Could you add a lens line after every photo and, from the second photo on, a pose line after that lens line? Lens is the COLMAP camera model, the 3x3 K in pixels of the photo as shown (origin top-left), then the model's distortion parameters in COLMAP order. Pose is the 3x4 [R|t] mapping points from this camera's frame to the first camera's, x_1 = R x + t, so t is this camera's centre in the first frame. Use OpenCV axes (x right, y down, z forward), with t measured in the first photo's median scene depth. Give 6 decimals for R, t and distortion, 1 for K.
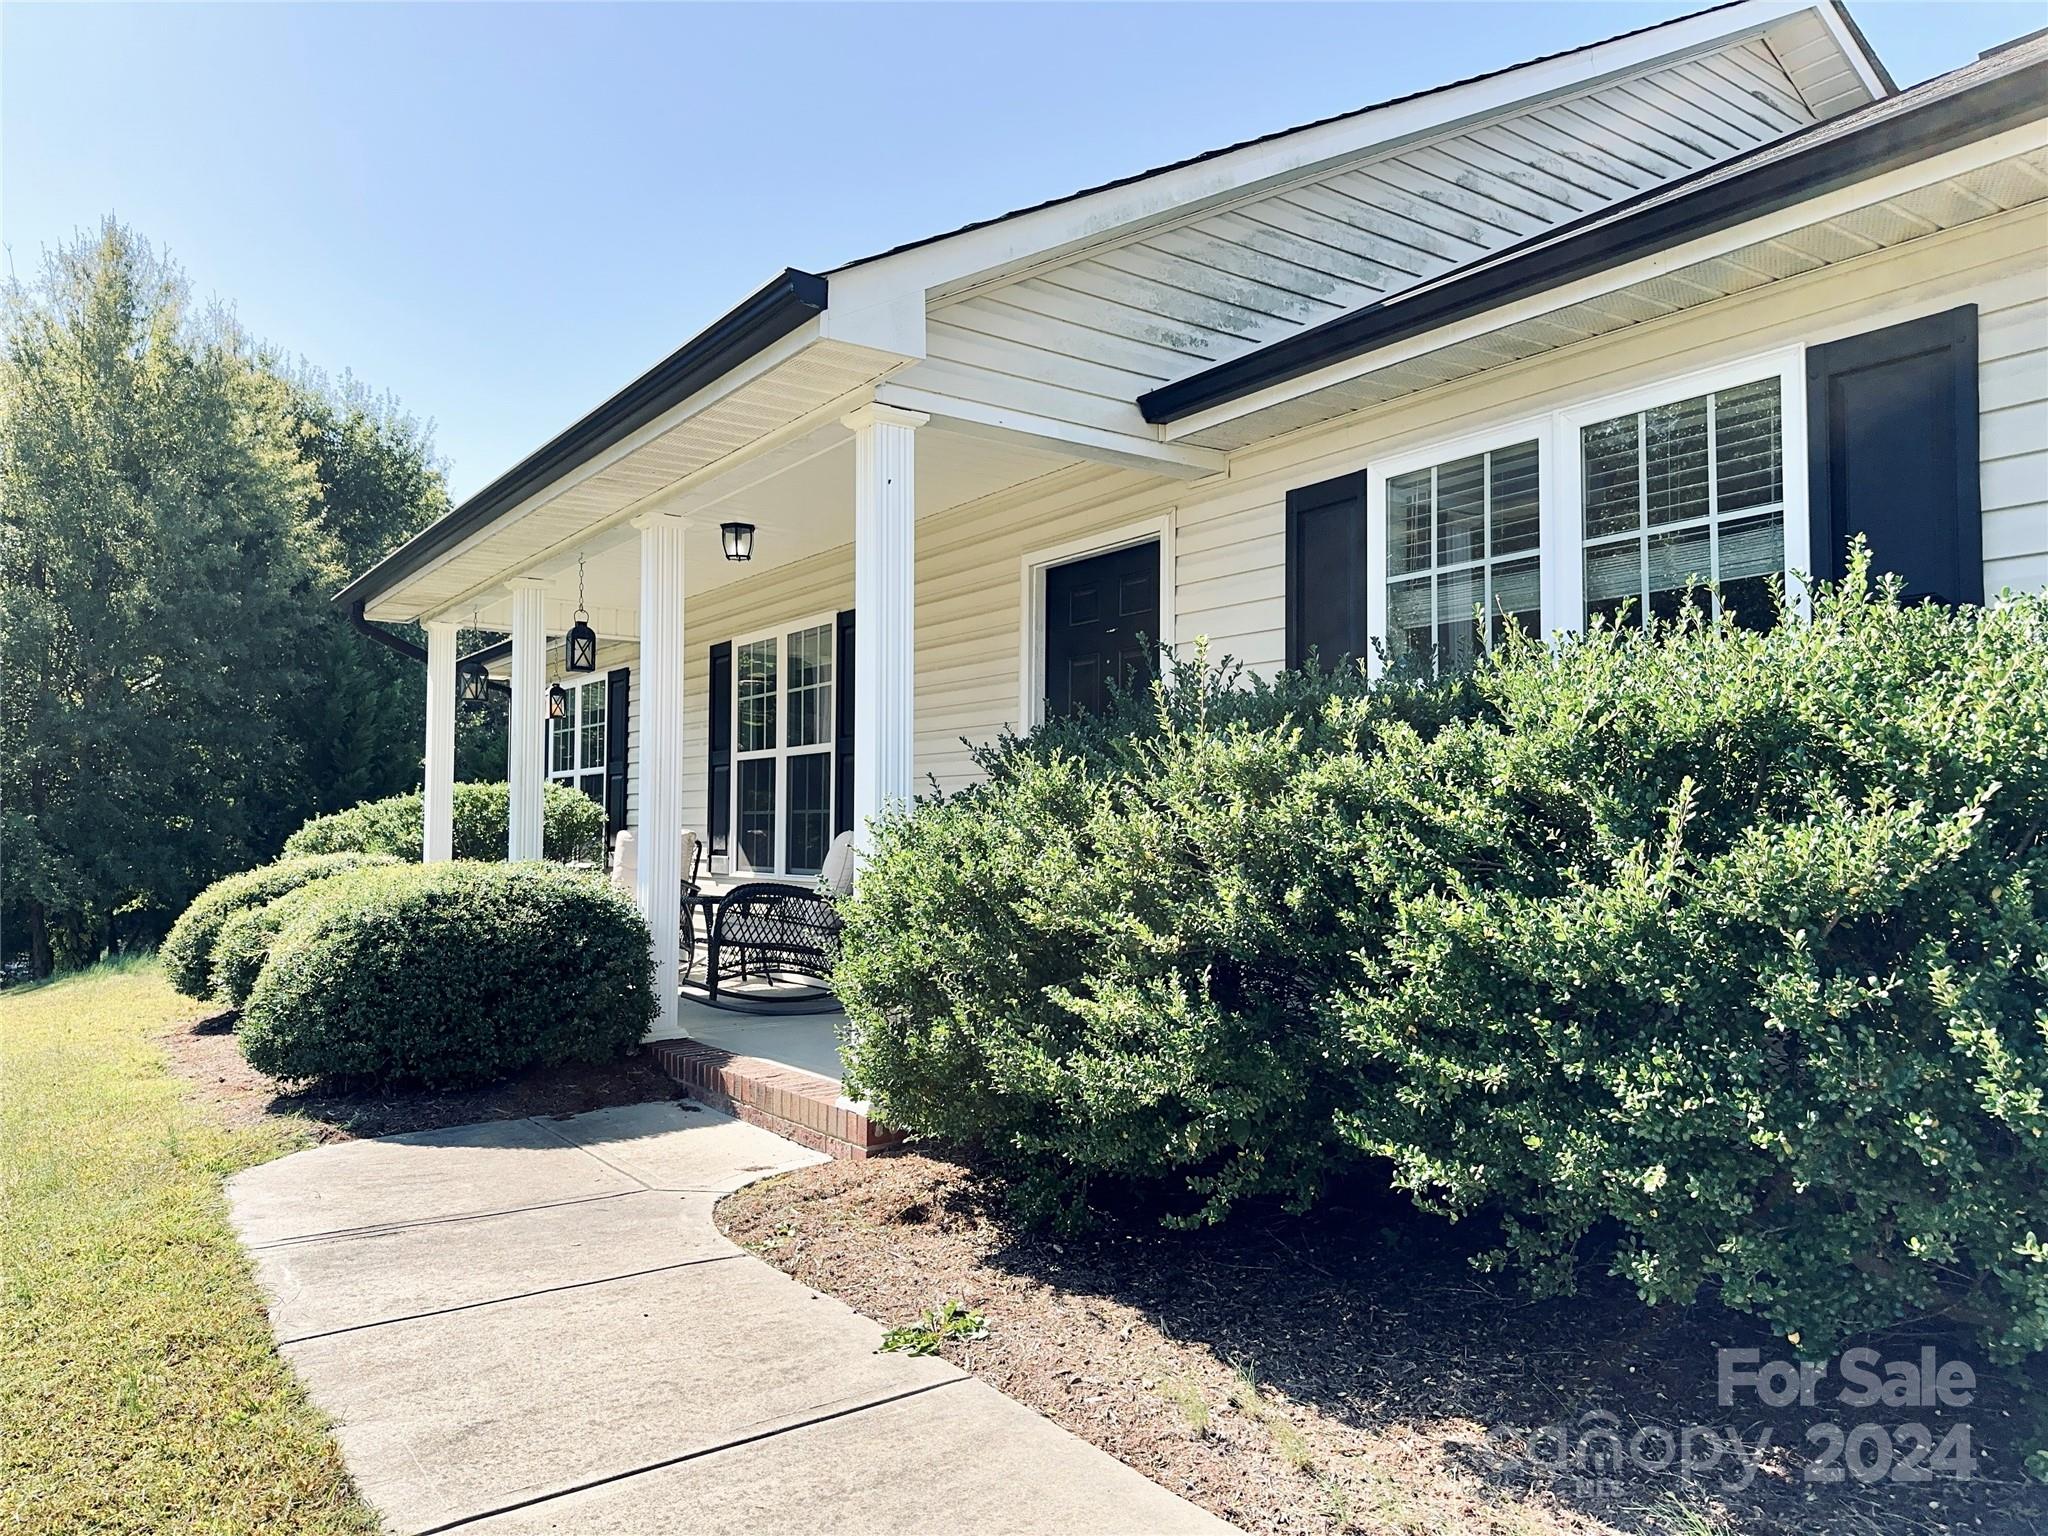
lens RADIAL K [[1447.3, 0, 1024.0], [0, 1447.3, 777.6], [0, 0, 1]] dist [0.005325, -0.001442]
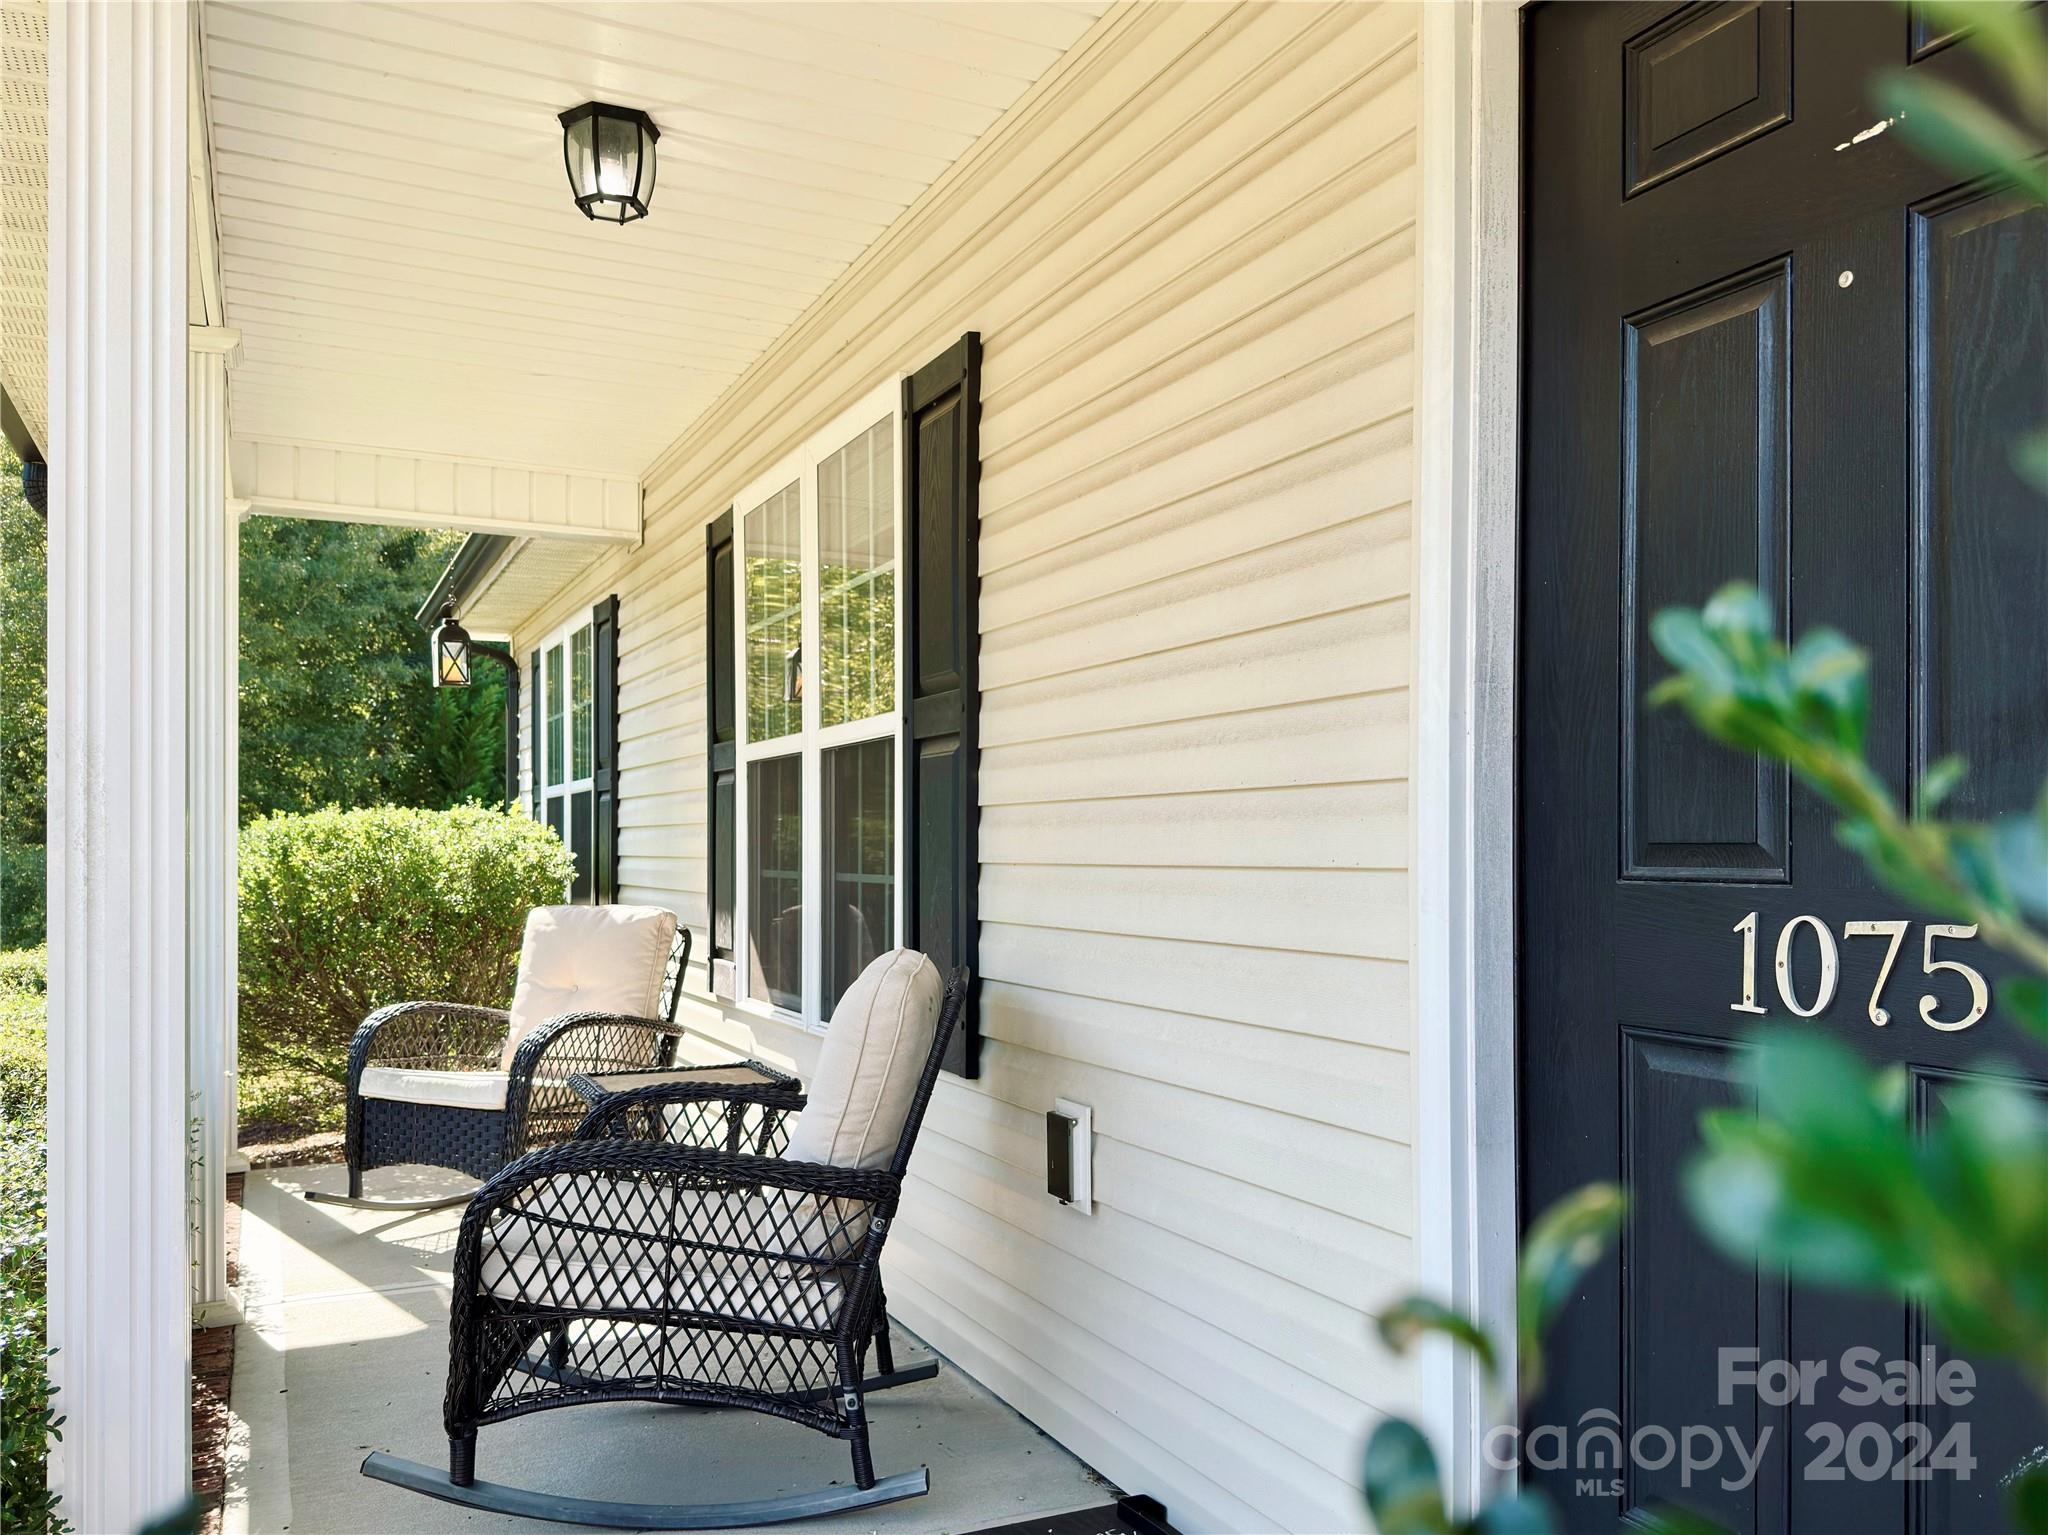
lens RADIAL K [[1447.3, 0, 1033.7], [0, 1447.3, 764.4], [0, 0, 1]] dist [0.005325, -0.001442]
pose [[0.981855, -0.011504, -0.189284, -0.017811], [0.008704, 0.999840, -0.015621, -0.002693], [0.189434, 0.013690, 0.981798, 0.553899]]
